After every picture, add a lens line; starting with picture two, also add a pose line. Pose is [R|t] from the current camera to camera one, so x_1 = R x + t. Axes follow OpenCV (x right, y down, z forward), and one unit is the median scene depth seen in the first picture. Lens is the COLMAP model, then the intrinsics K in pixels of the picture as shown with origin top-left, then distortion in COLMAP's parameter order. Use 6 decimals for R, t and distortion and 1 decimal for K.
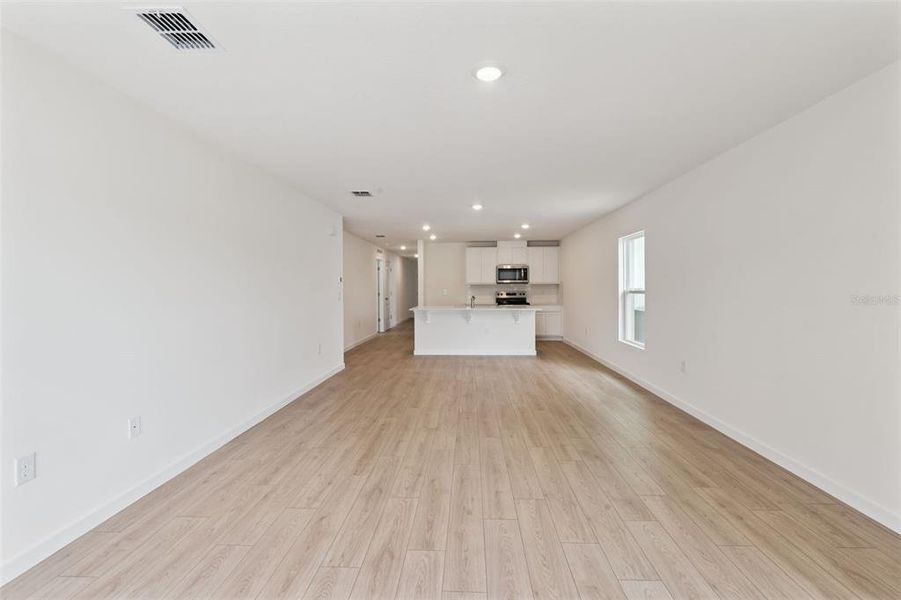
lens RADIAL K [[394.3, 0, 453.5], [0, 394.3, 299.3], [0, 0, 1]] dist [-0.002370, 0.000311]
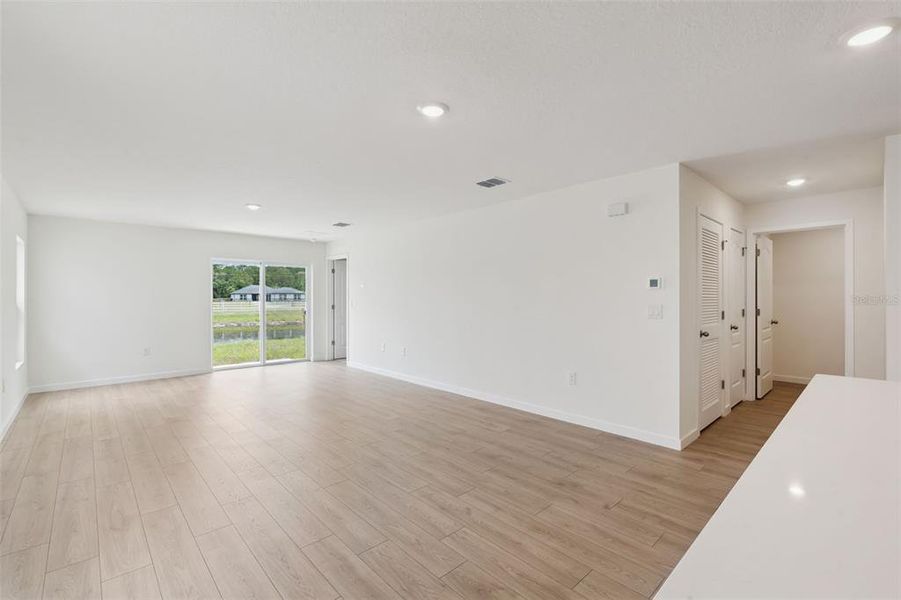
lens RADIAL K [[394.3, 0, 453.5], [0, 394.3, 299.3], [0, 0, 1]] dist [-0.002370, 0.000311]
pose [[-0.701274, 0.006932, -0.712858, 0.499782], [-0.016217, 0.999539, 0.025674, -0.058510], [0.712707, 0.029565, -0.700838, 1.863499]]
